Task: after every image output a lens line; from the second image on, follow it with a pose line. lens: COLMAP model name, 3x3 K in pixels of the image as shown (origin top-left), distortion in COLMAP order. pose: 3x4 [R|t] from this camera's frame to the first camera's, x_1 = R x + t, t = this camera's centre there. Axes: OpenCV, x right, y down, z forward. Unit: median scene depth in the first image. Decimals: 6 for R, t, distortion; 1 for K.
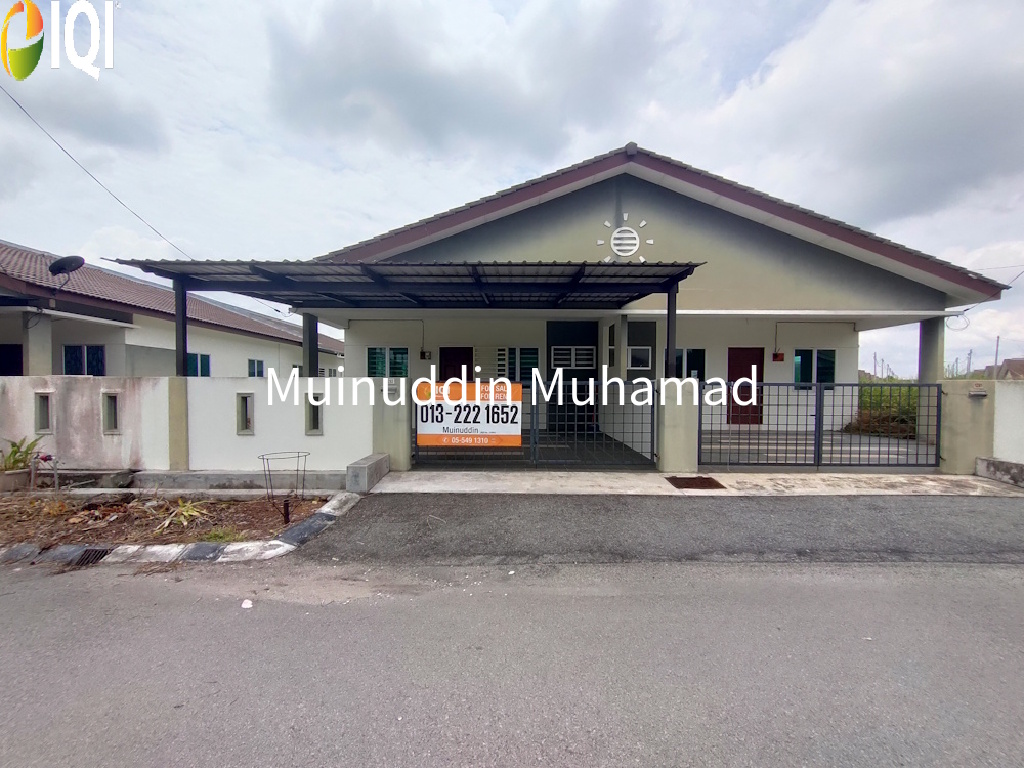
lens RADIAL K [[459.8, 0, 512.1], [0, 459.8, 400.6], [0, 0, 1]] dist [0.001390, -0.000347]
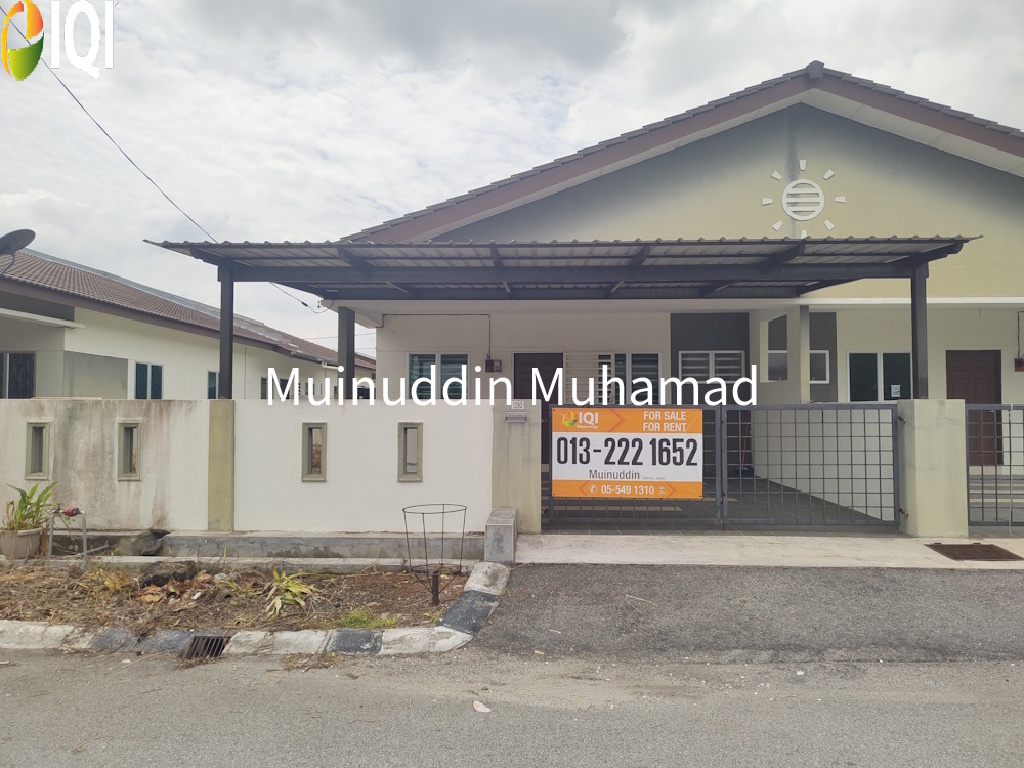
lens RADIAL K [[709.5, 0, 512.0], [0, 709.5, 384.0], [0, 0, 1]] dist [0.004532, -0.005197]
pose [[0.999294, -0.004446, -0.037295, -0.230603], [0.002086, 0.998006, -0.063087, -0.005638], [0.037502, 0.062965, 0.997311, -0.091509]]
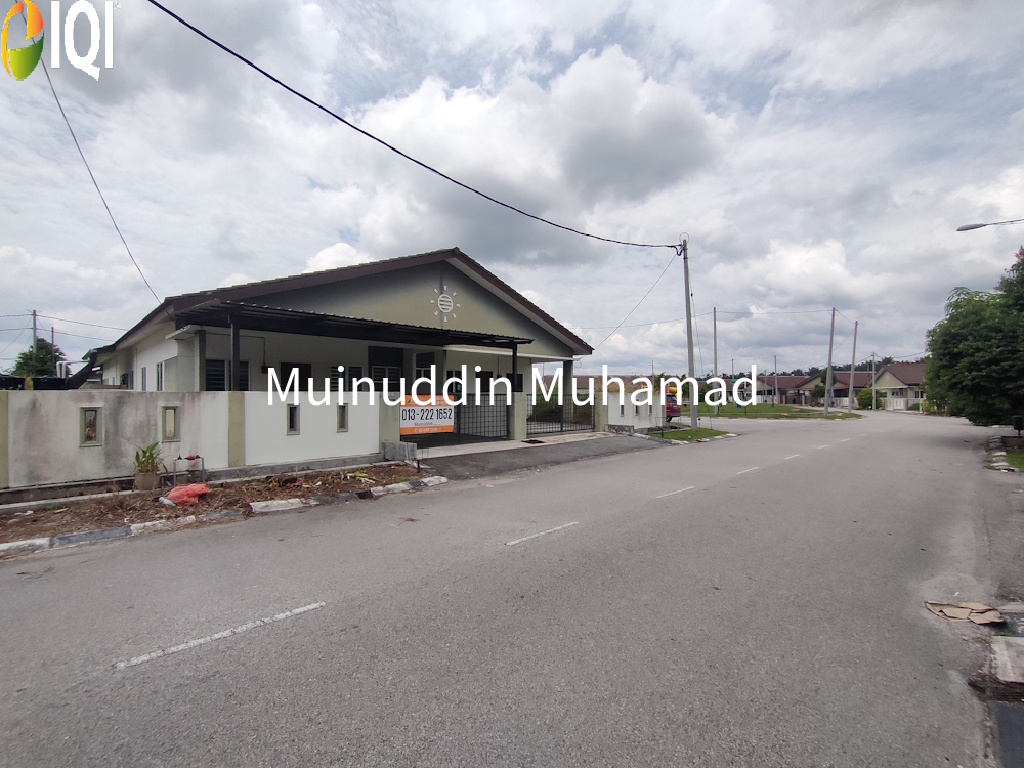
lens RADIAL K [[466.4, 0, 514.3], [0, 466.4, 399.3], [0, 0, 1]] dist [0.003090, 0.000351]
pose [[0.708278, -0.010459, 0.705856, -1.085920], [0.022096, 0.999729, -0.007359, -0.004989], [-0.705587, 0.020809, 0.708317, -0.433185]]
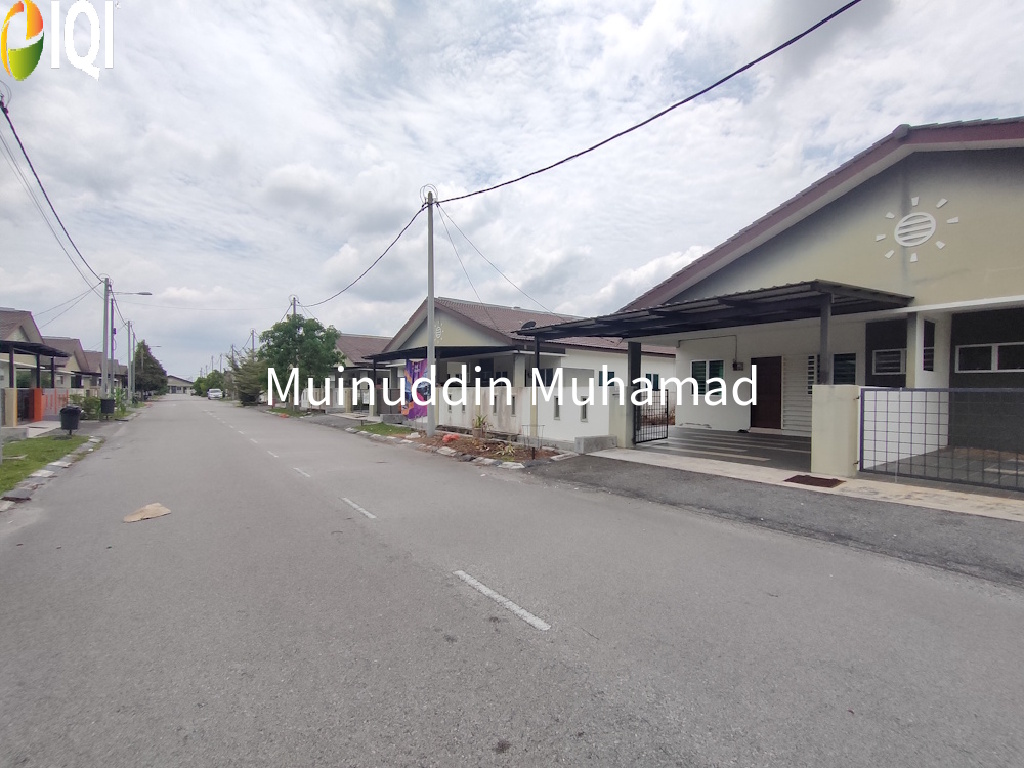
lens RADIAL K [[479.4, 0, 520.4], [0, 479.4, 398.9], [0, 0, 1]] dist [0.002756, 0.001513]
pose [[0.594866, 0.011853, -0.803738, 0.821494], [-0.031132, 0.999481, -0.008302, 0.014299], [0.803222, 0.029961, 0.594926, -0.215970]]
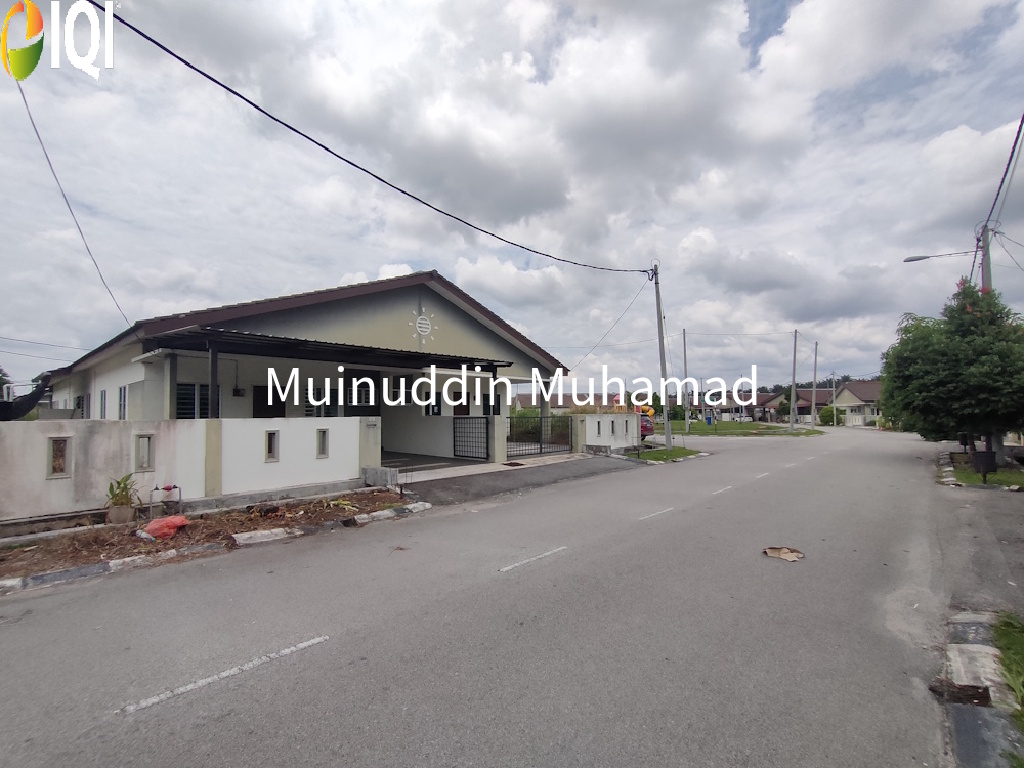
lens RADIAL K [[472.1, 0, 517.3], [0, 472.1, 401.9], [0, 0, 1]] dist [-0.003077, 0.004868]
pose [[0.660872, 0.008324, 0.750452, -1.132352], [0.030250, 0.998830, -0.037718, -0.024949], [-0.749888, 0.047628, 0.659848, -0.434925]]
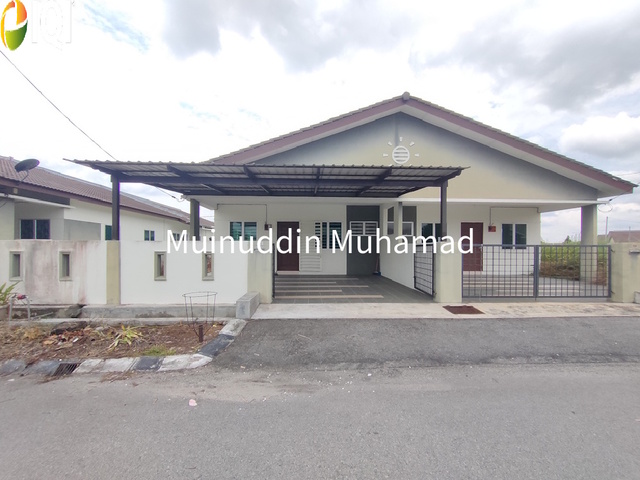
lens RADIAL K [[291.5, 0, 321.4], [0, 291.5, 249.5], [0, 0, 1]] dist [0.003090, 0.000351]
pose [[0.998879, -0.000964, 0.047322, -0.109785], [0.002089, 0.999716, -0.023731, 0.000078], [-0.047286, 0.023804, 0.998598, 0.042181]]
